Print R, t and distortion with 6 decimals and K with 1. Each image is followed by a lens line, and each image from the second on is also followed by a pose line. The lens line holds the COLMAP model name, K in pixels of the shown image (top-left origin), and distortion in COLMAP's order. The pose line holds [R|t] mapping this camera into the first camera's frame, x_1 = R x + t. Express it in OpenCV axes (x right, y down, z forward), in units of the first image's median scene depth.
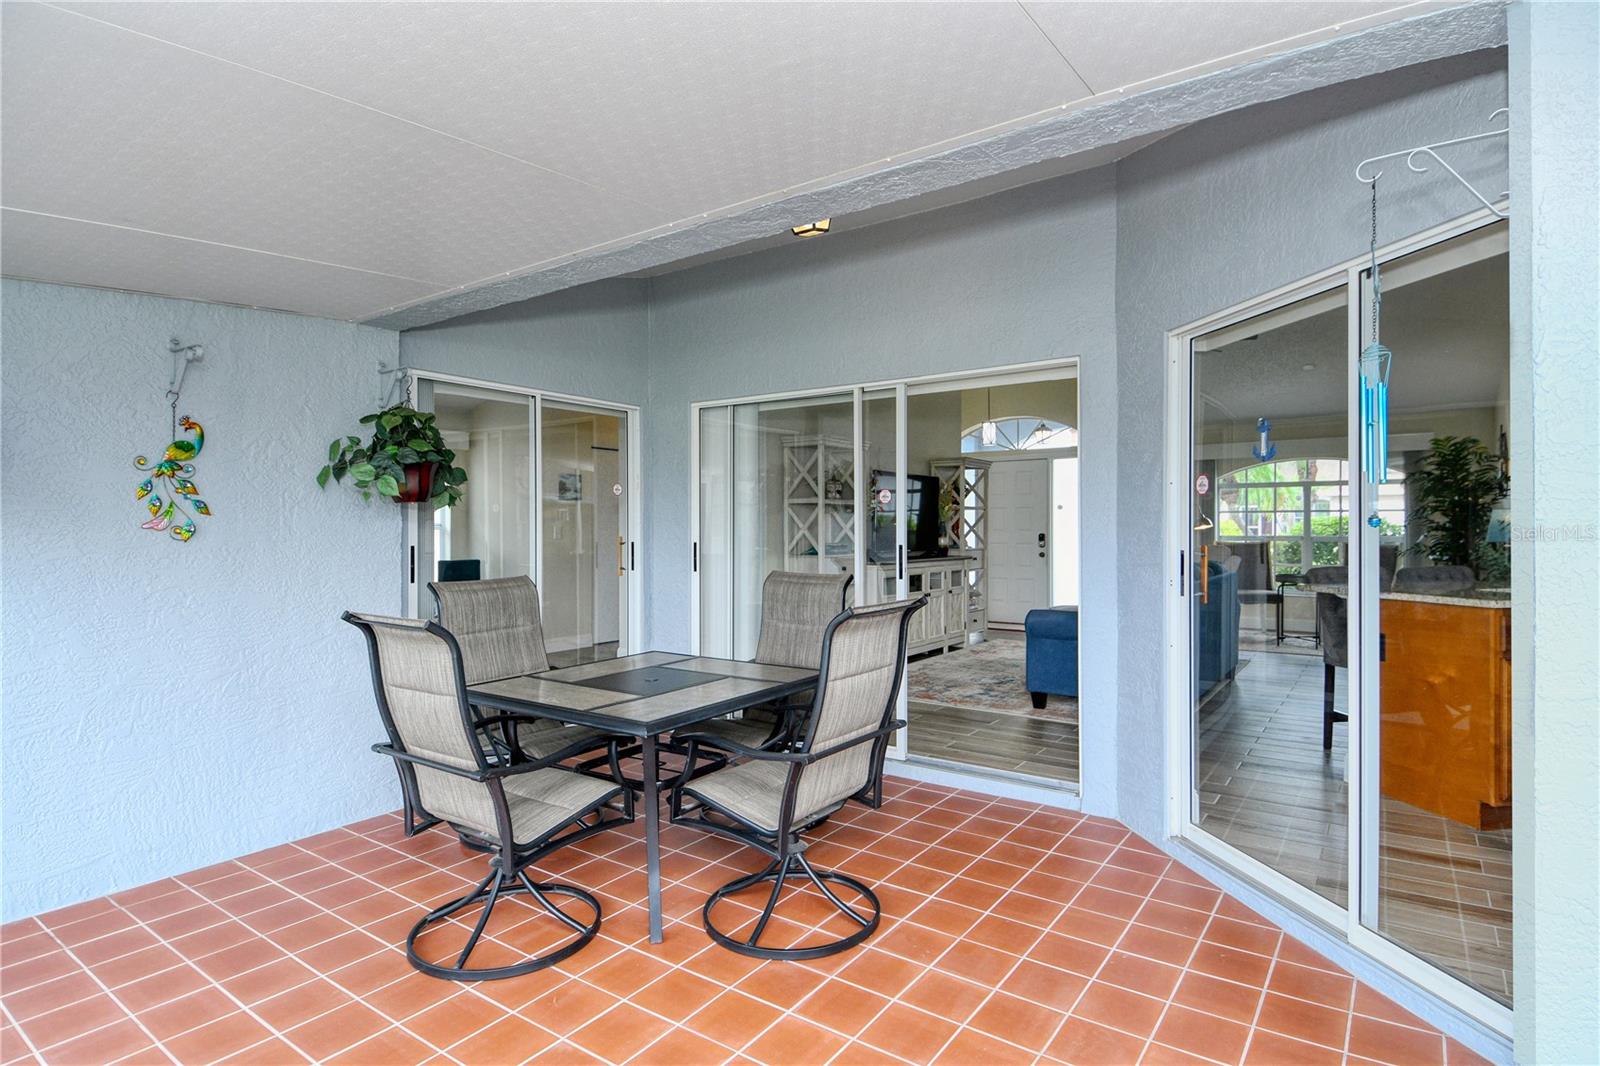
lens RADIAL K [[841.7, 0, 806.0], [0, 841.7, 525.7], [0, 0, 1]] dist [0.017642, -0.022350]
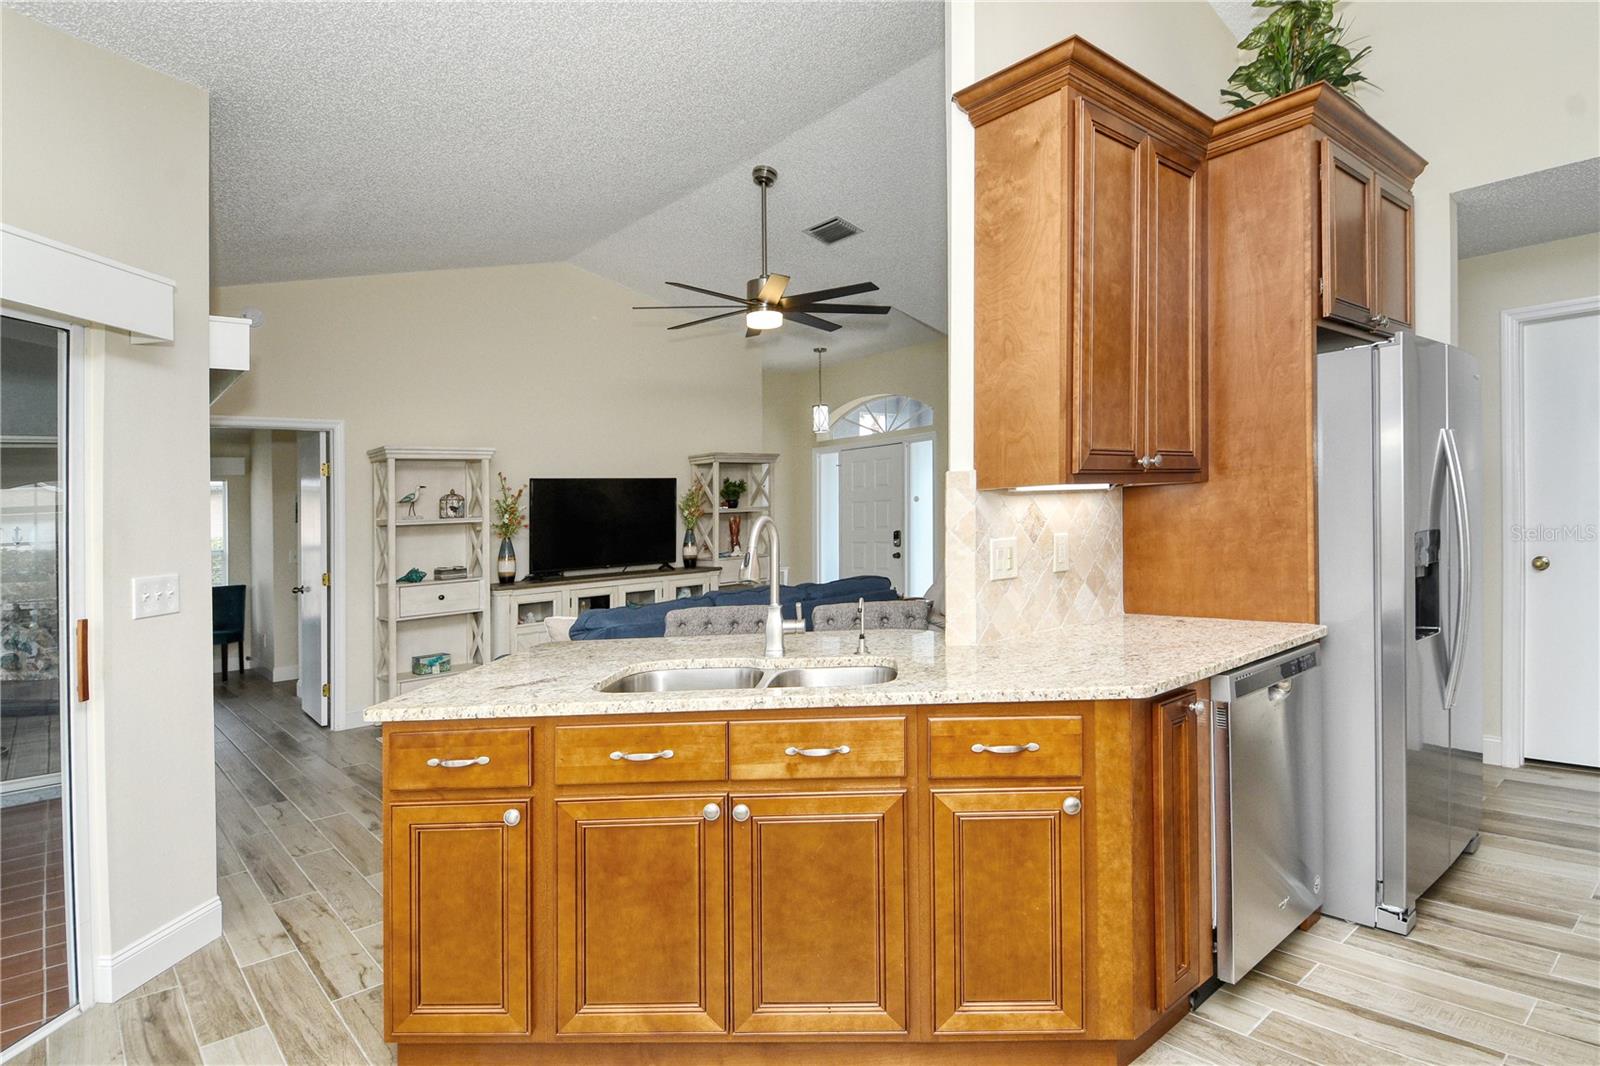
lens RADIAL K [[841.7, 0, 828.2], [0, 841.7, 516.5], [0, 0, 1]] dist [0.017642, -0.022350]
pose [[0.968814, -0.041008, -0.244372, 0.508458], [0.043835, 0.999020, 0.006140, -0.015855], [0.243881, -0.016661, 0.969662, 0.195682]]
